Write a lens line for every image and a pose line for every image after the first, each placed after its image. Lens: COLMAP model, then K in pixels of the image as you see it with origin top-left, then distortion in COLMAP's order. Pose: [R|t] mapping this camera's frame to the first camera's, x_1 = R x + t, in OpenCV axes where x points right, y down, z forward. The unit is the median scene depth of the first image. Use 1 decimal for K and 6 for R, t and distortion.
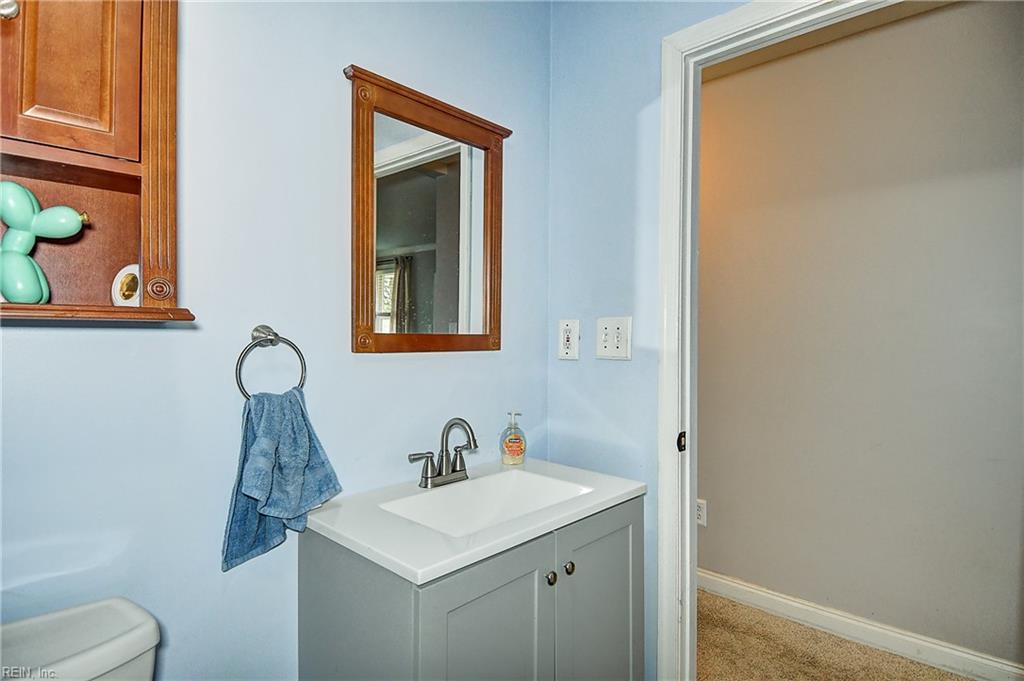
lens RADIAL K [[545.4, 0, 511.9], [0, 545.4, 336.6], [0, 0, 1]] dist [0.041470, -0.001753]
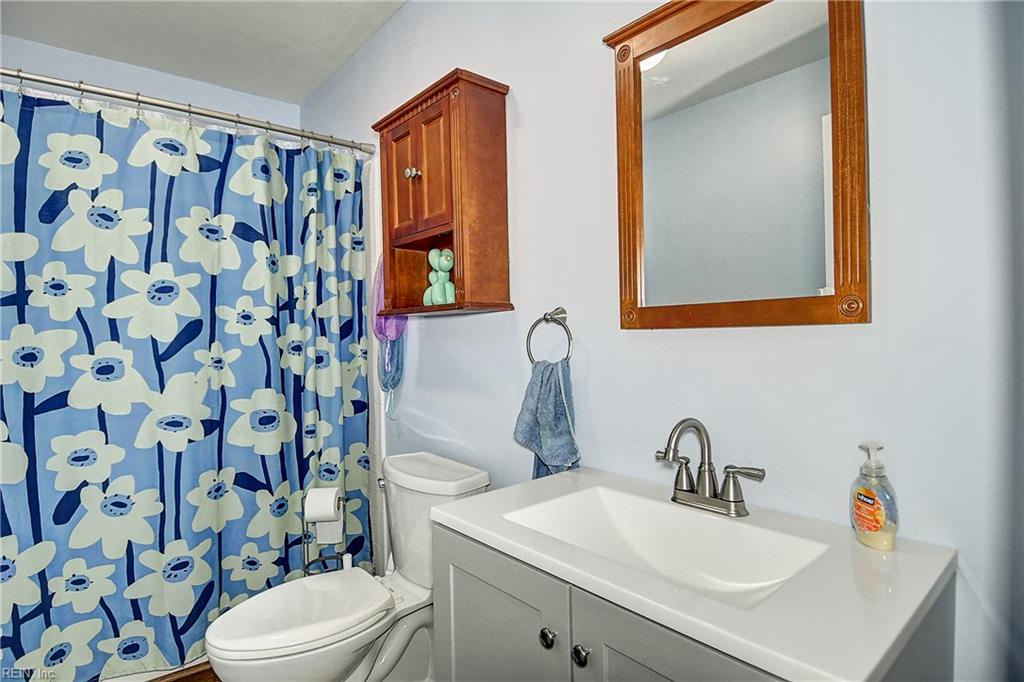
lens RADIAL K [[545.4, 0, 511.9], [0, 545.4, 337.1], [0, 0, 1]] dist [0.041470, -0.001753]
pose [[-0.115631, 0.010217, -0.993240, 0.670147], [0.028708, 0.999564, 0.006940, 0.030163], [0.992877, -0.027712, -0.115874, 0.889961]]
